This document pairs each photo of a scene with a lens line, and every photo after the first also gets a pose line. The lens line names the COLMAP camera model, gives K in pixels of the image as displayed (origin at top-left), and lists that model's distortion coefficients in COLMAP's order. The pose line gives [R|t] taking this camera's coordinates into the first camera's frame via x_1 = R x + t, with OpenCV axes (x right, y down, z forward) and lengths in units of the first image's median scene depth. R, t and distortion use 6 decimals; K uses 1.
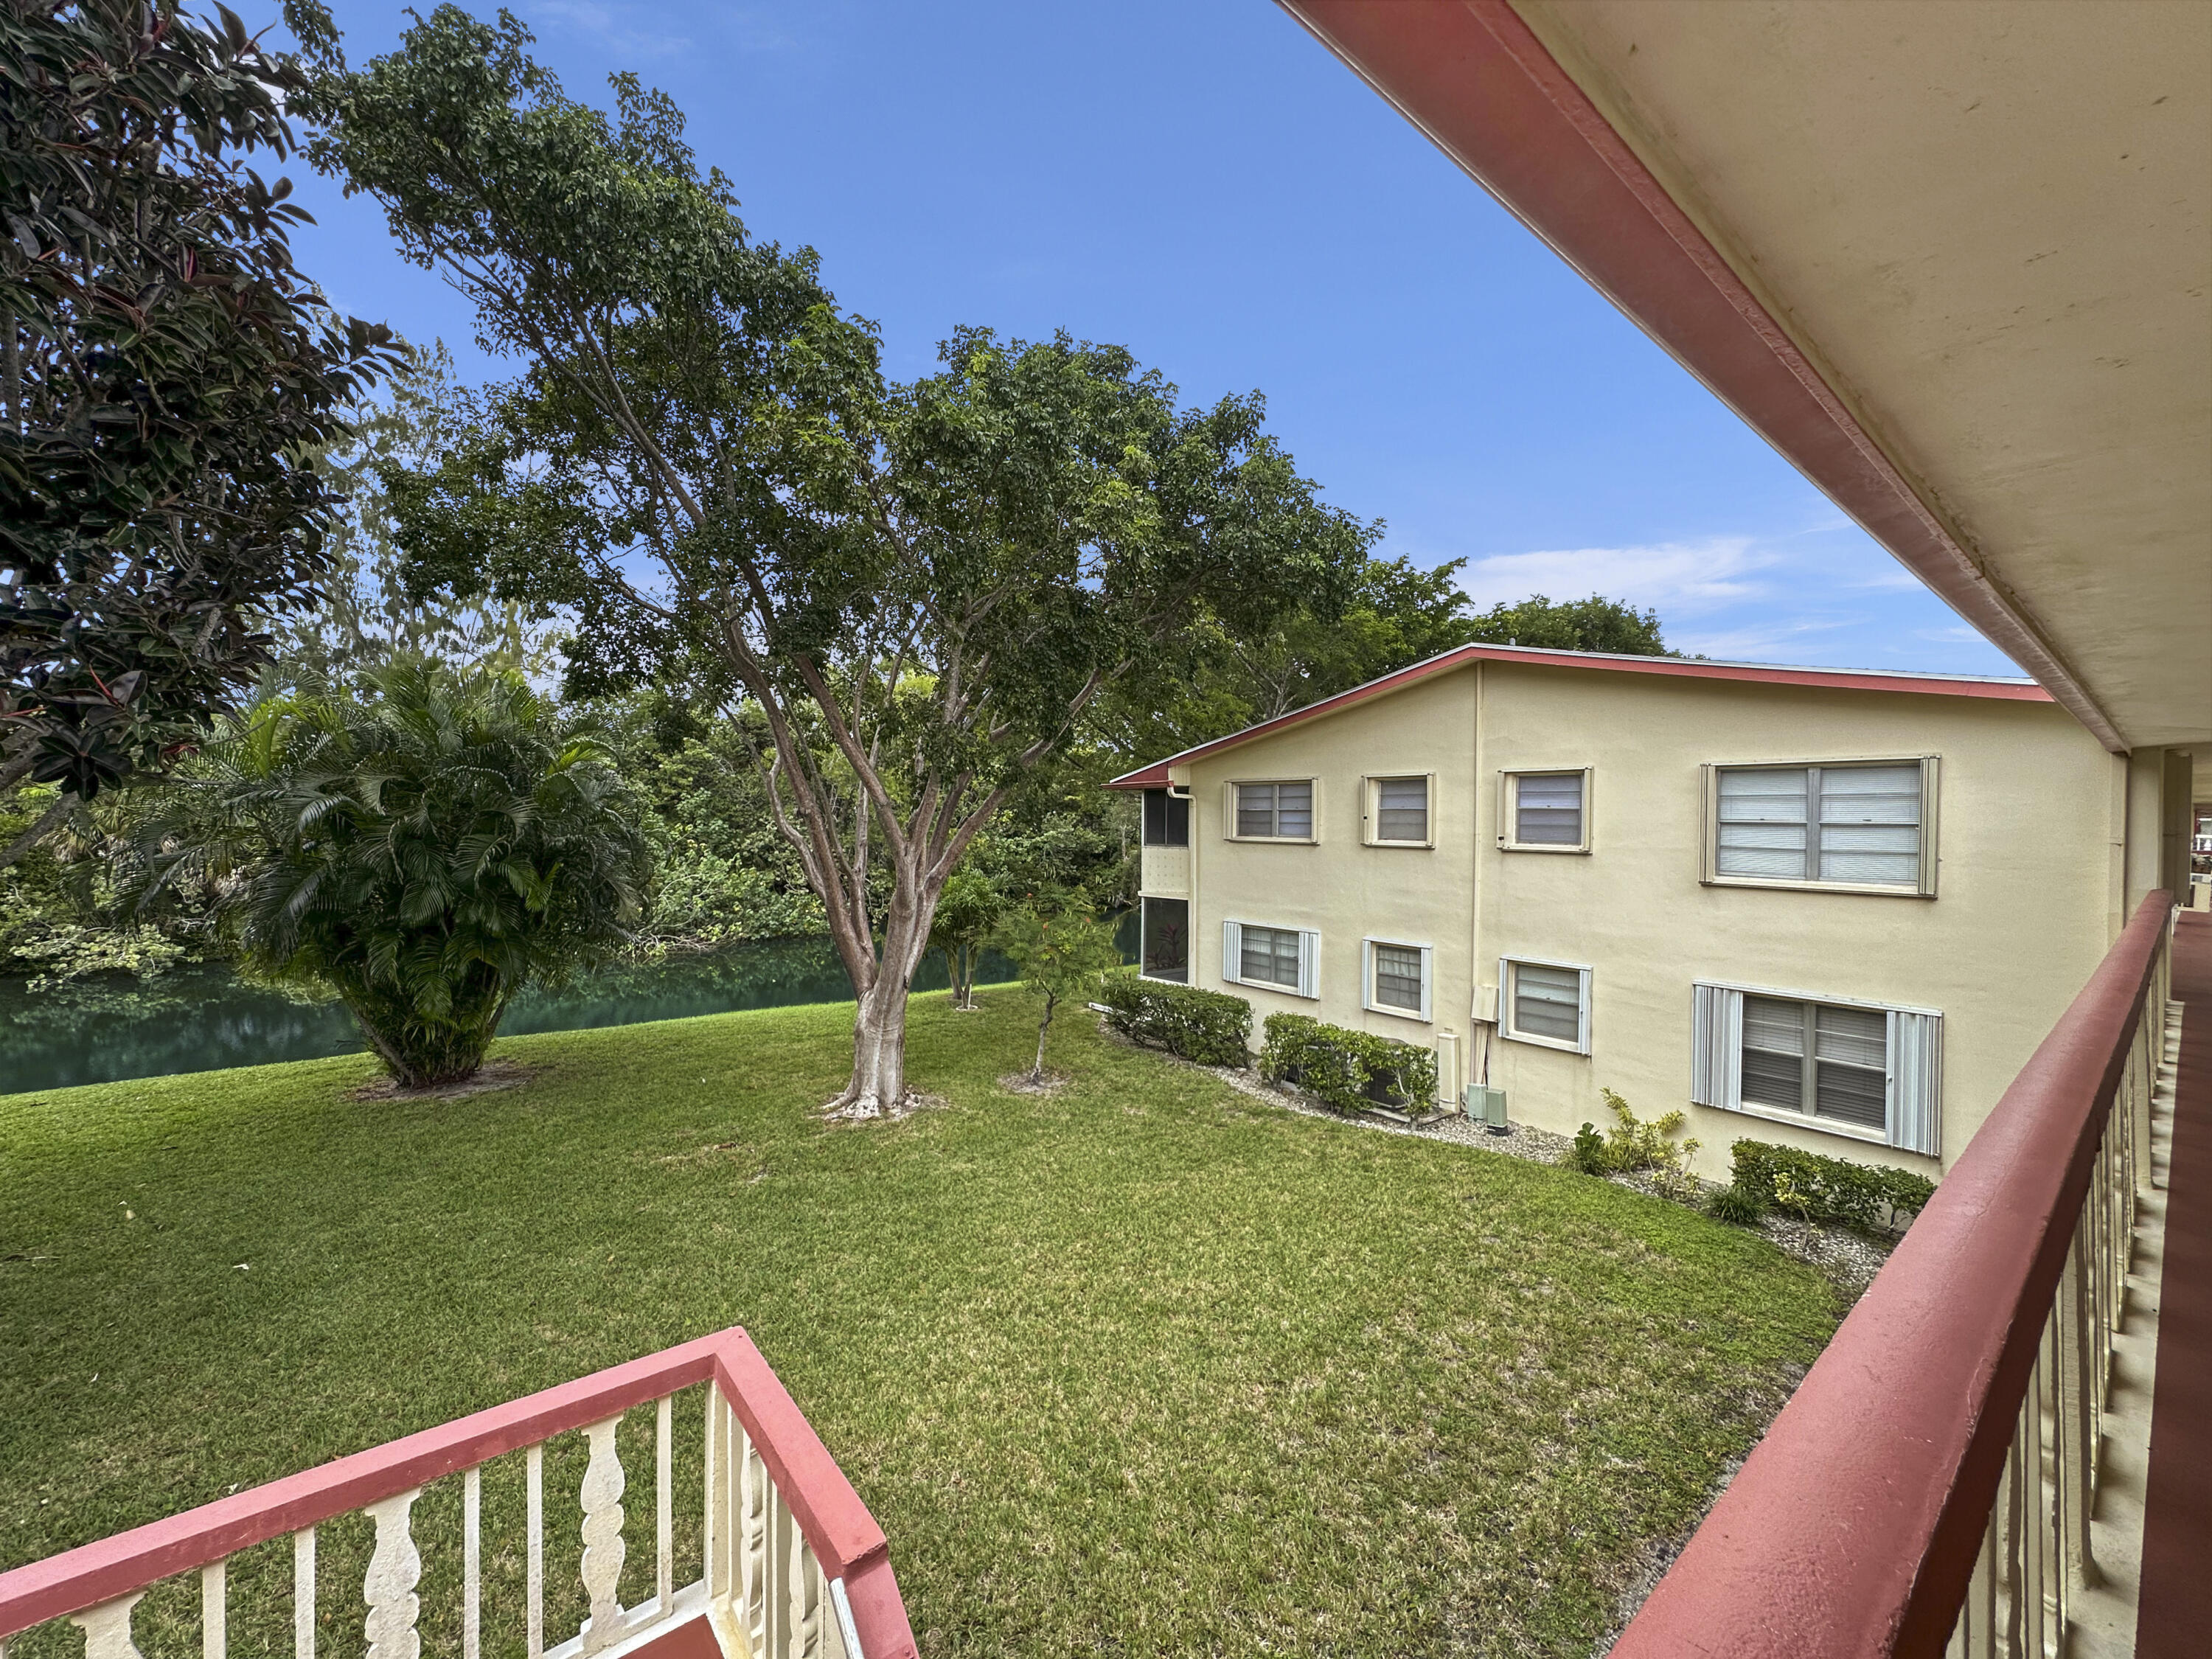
lens RADIAL K [[883.4, 0, 1108.3], [0, 883.4, 827.7], [0, 0, 1]] dist [-0.002393, 0.001045]
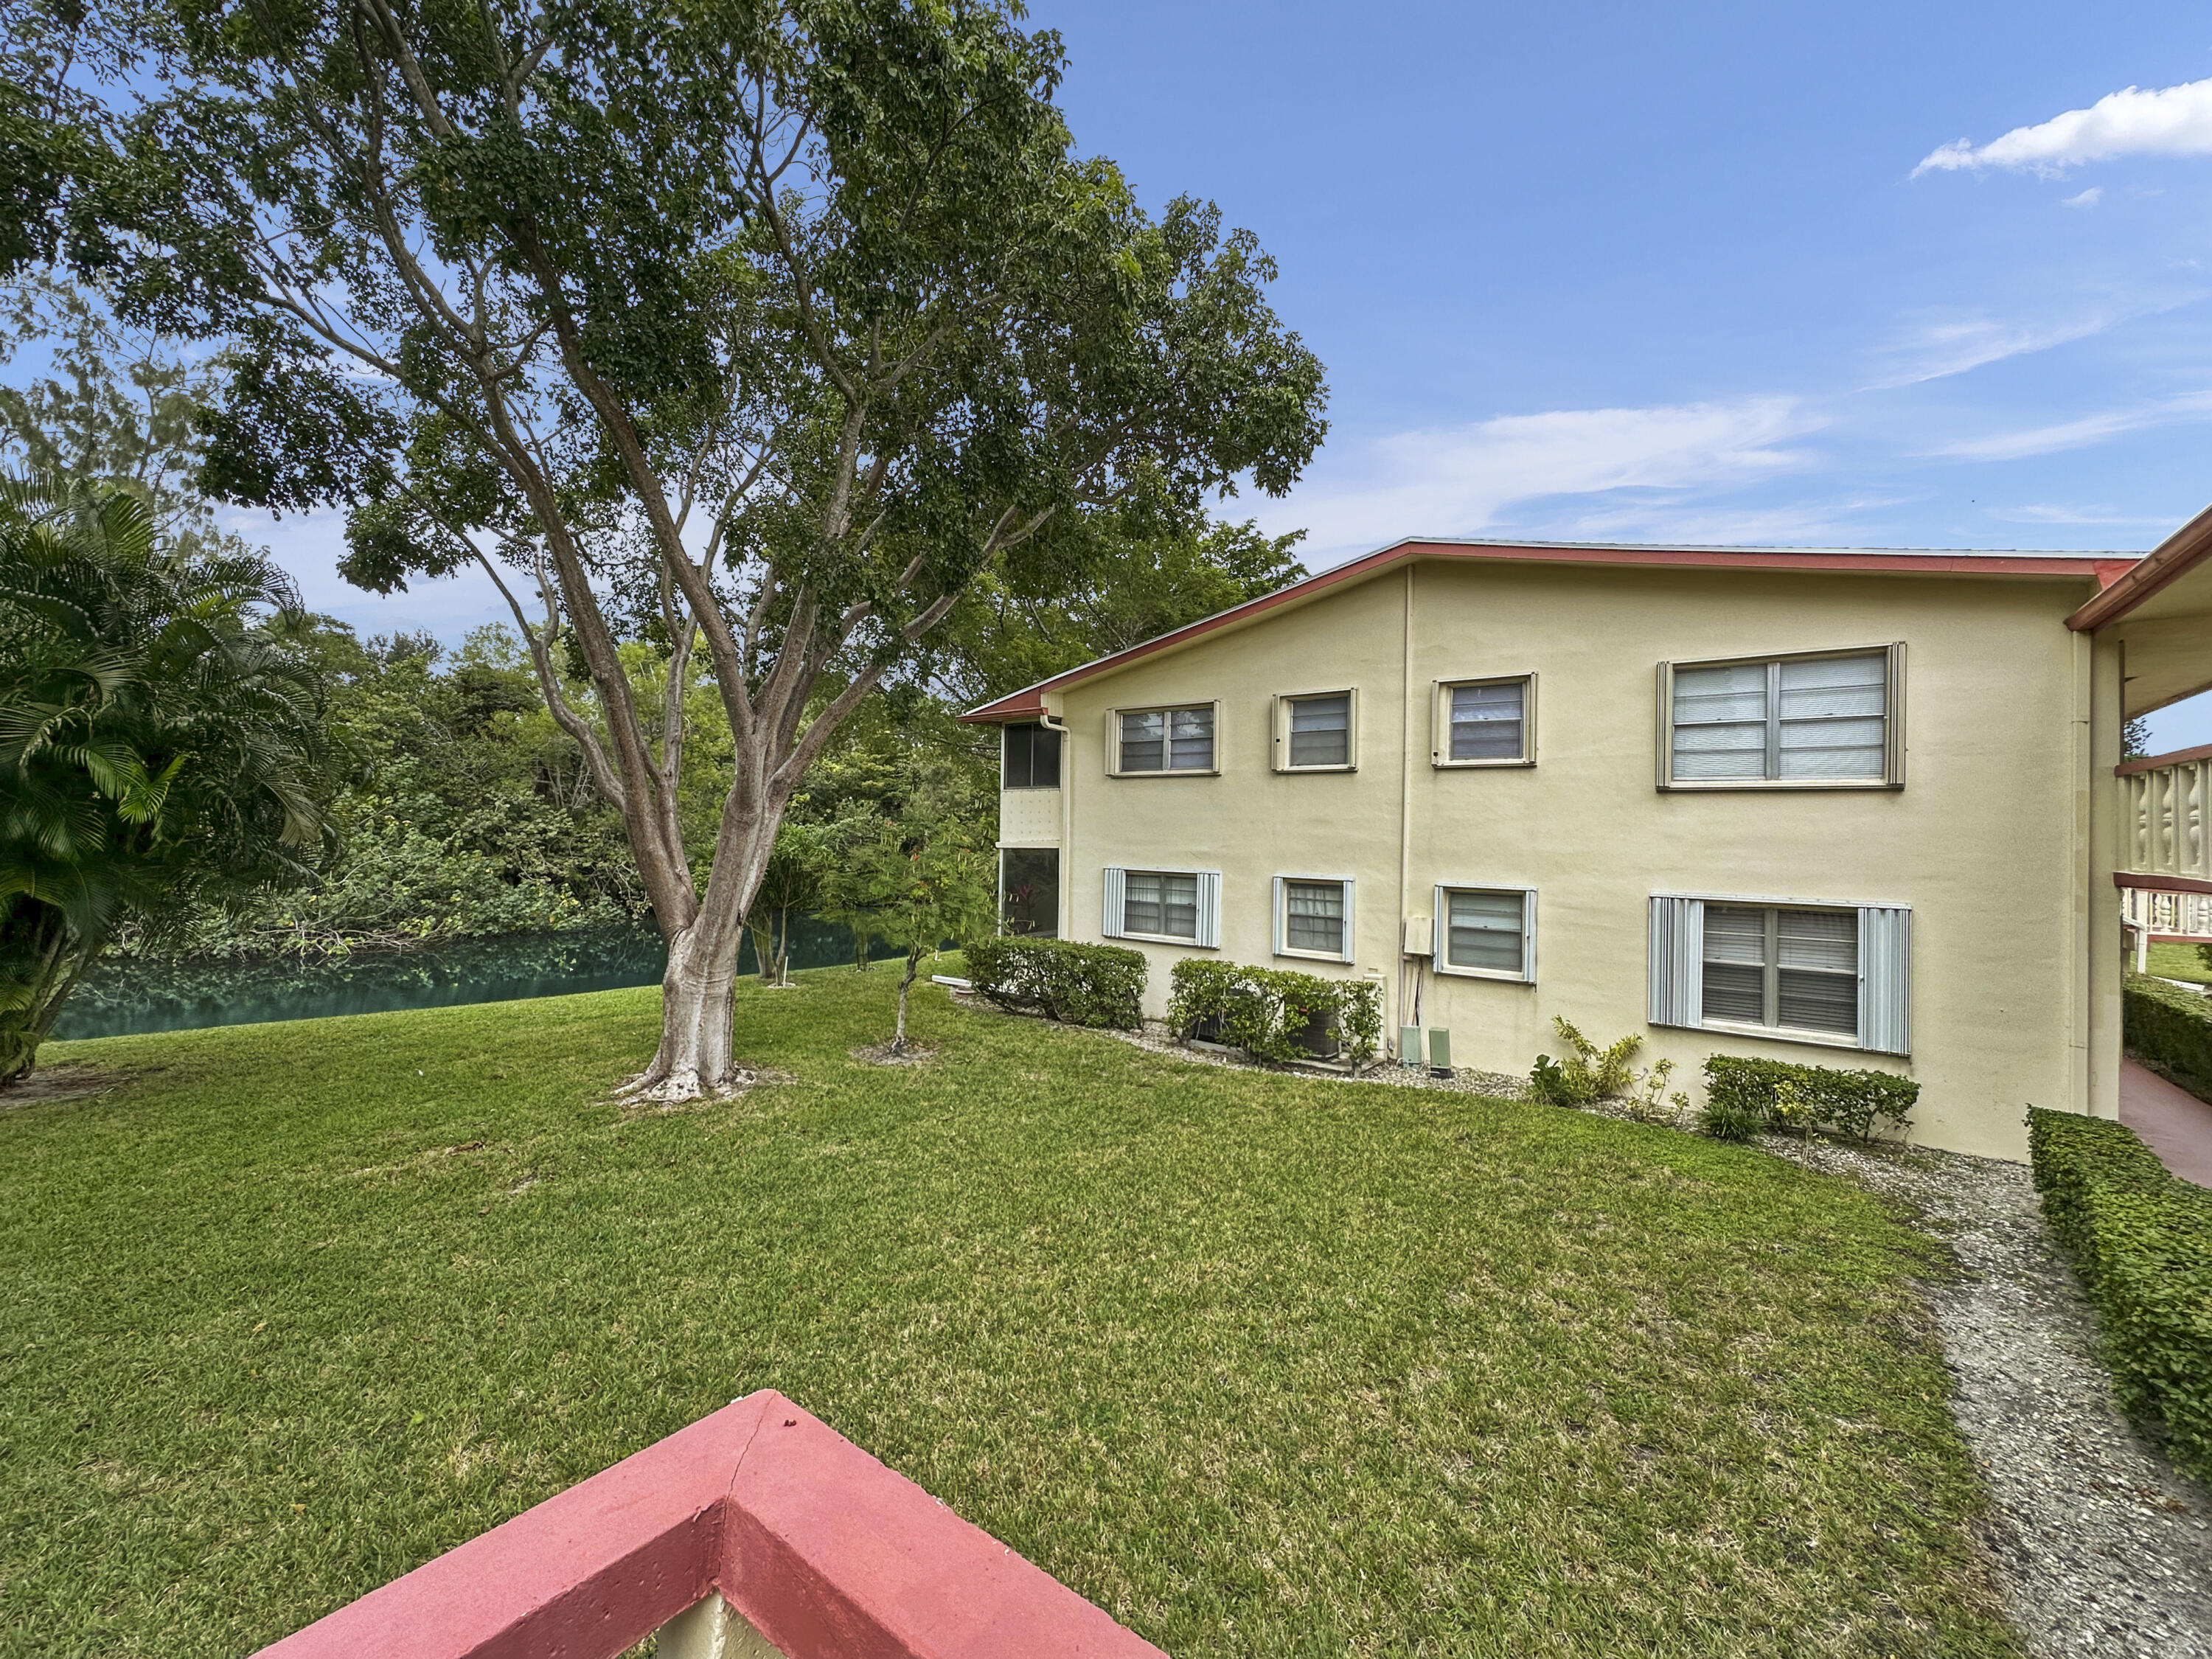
lens RADIAL K [[889.4, 0, 1106.1], [0, 889.4, 819.5], [0, 0, 1]] dist [-0.001708, 0.000462]
pose [[0.970914, 0.015045, 0.238954, -0.109713], [-0.009787, 0.999683, -0.023178, 0.106932], [-0.239227, 0.020165, 0.970754, 0.192040]]
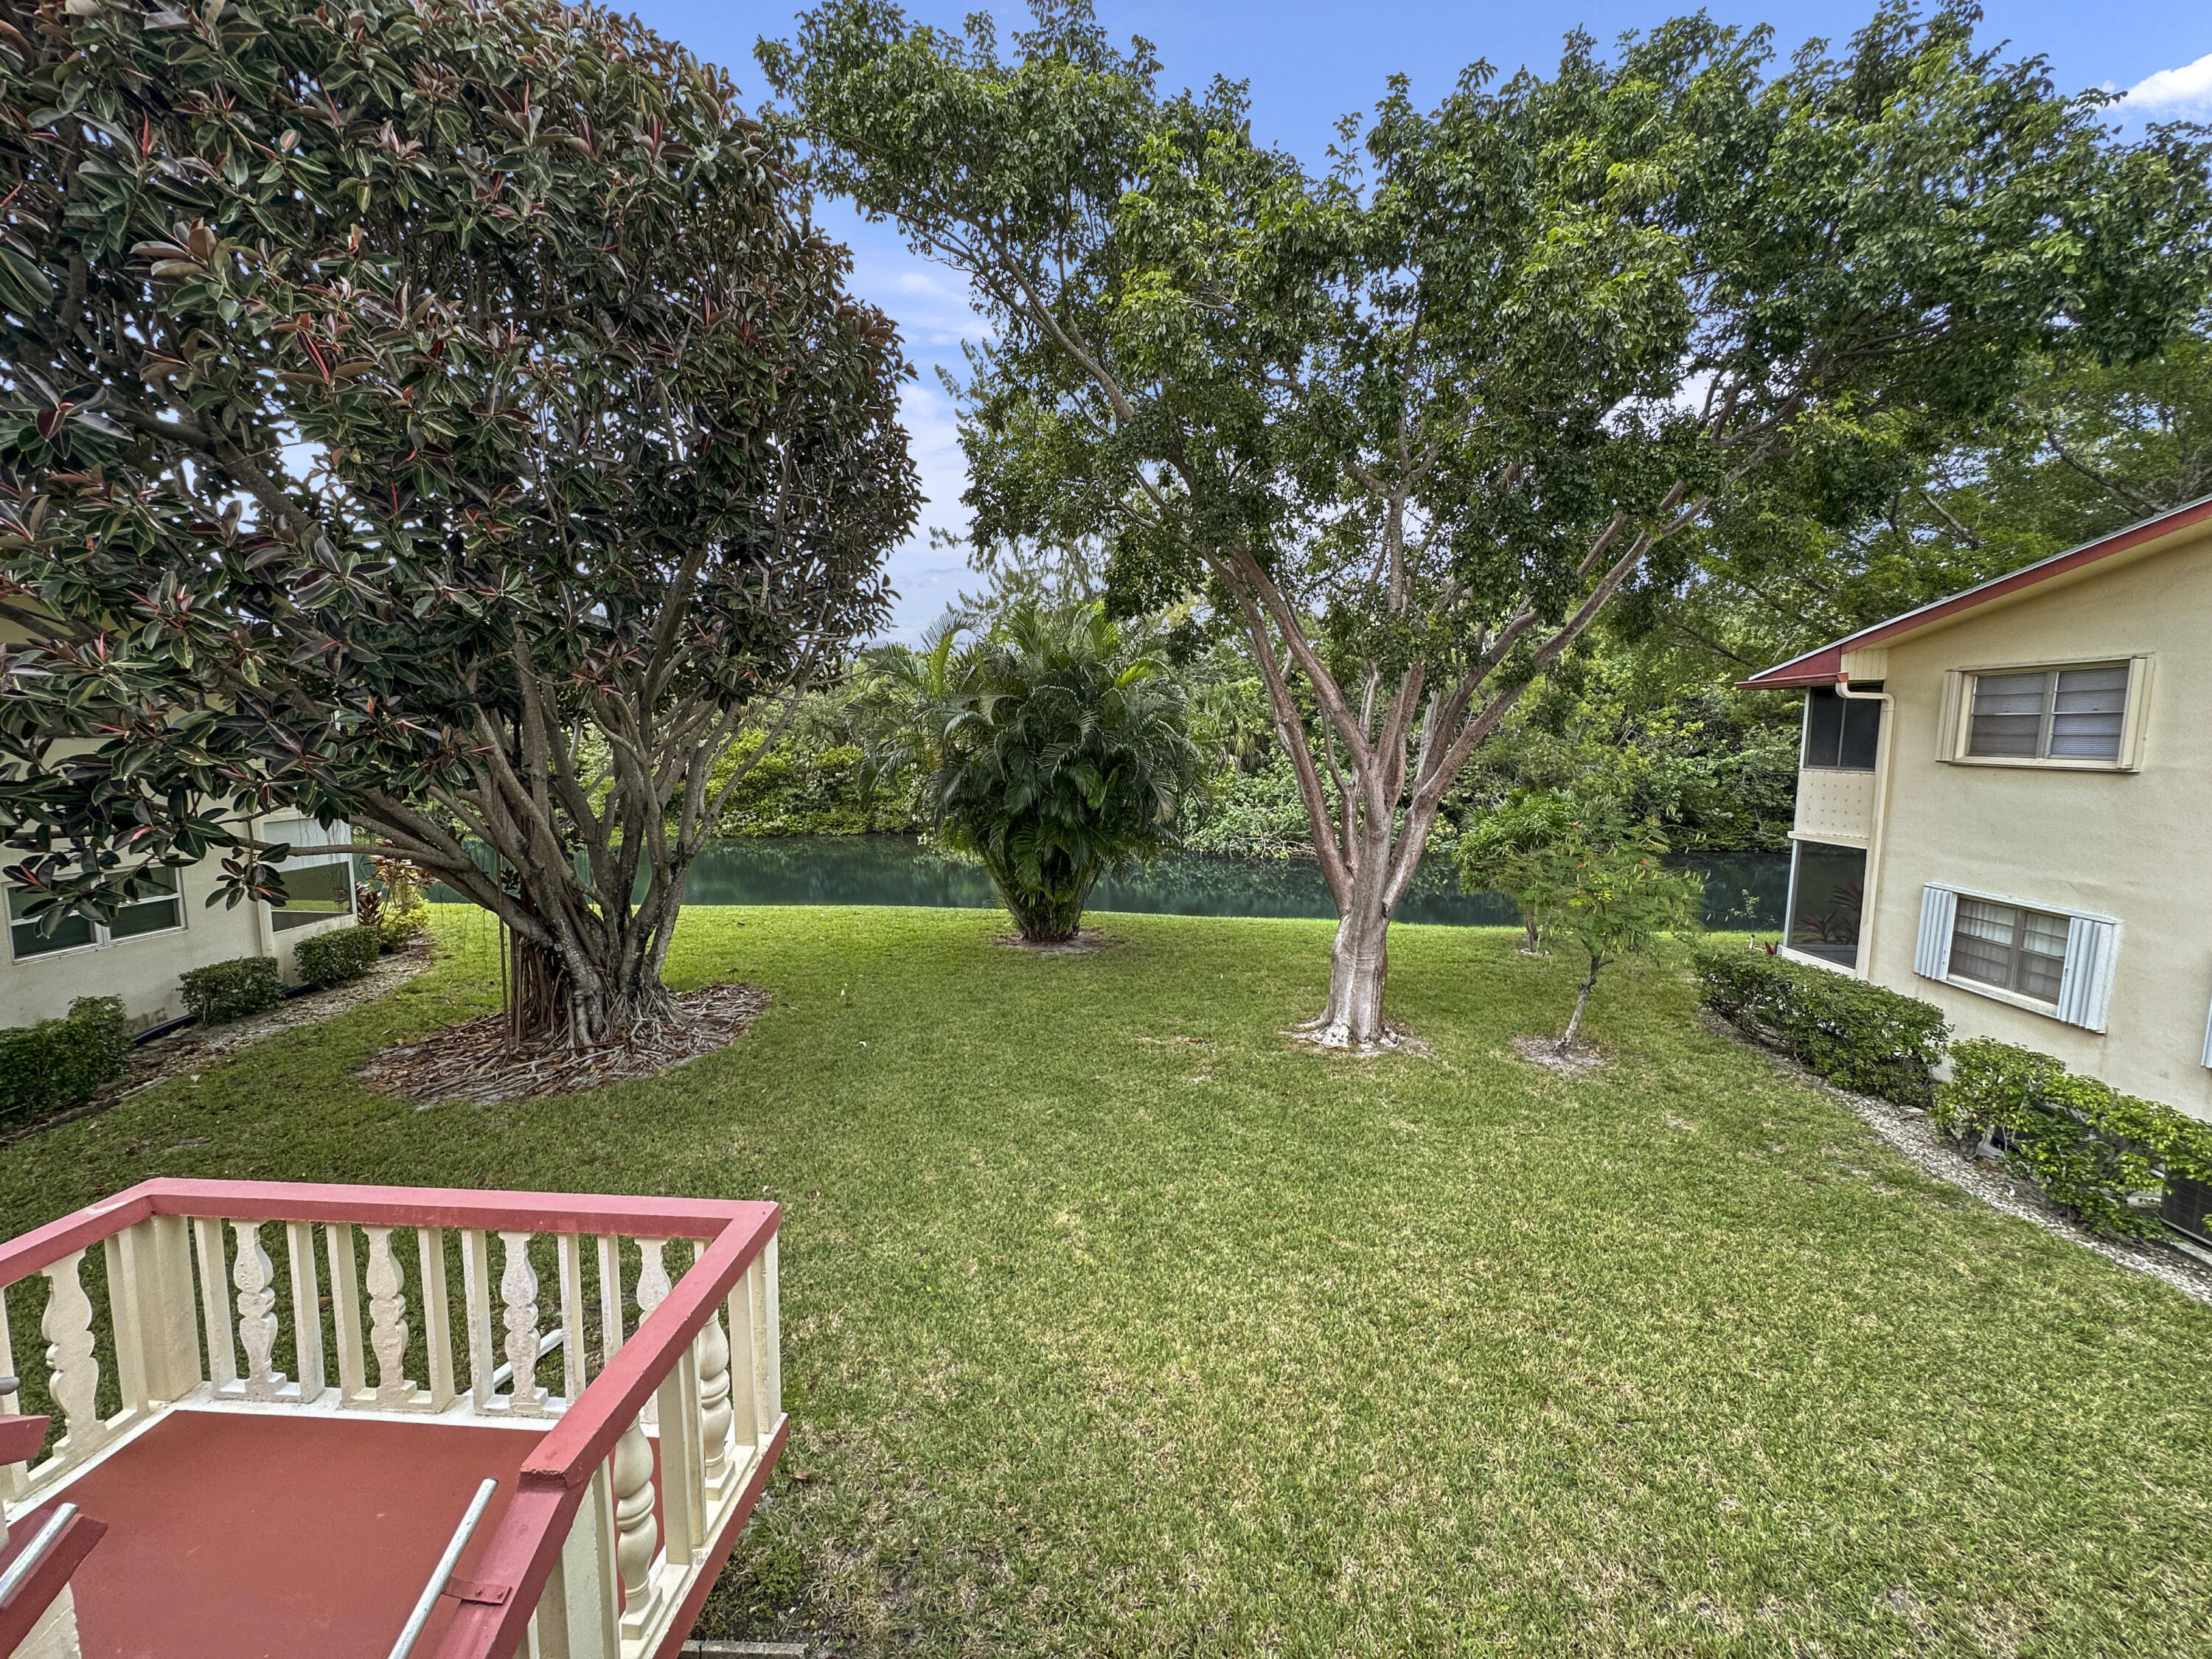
lens RADIAL K [[883.4, 0, 1108.3], [0, 883.4, 827.7], [0, 0, 1]] dist [-0.002393, 0.001045]
pose [[0.743970, 0.071346, -0.664393, 0.153774], [-0.008475, 0.995211, 0.097381, 0.005554], [0.668159, -0.066818, 0.741012, 0.150188]]
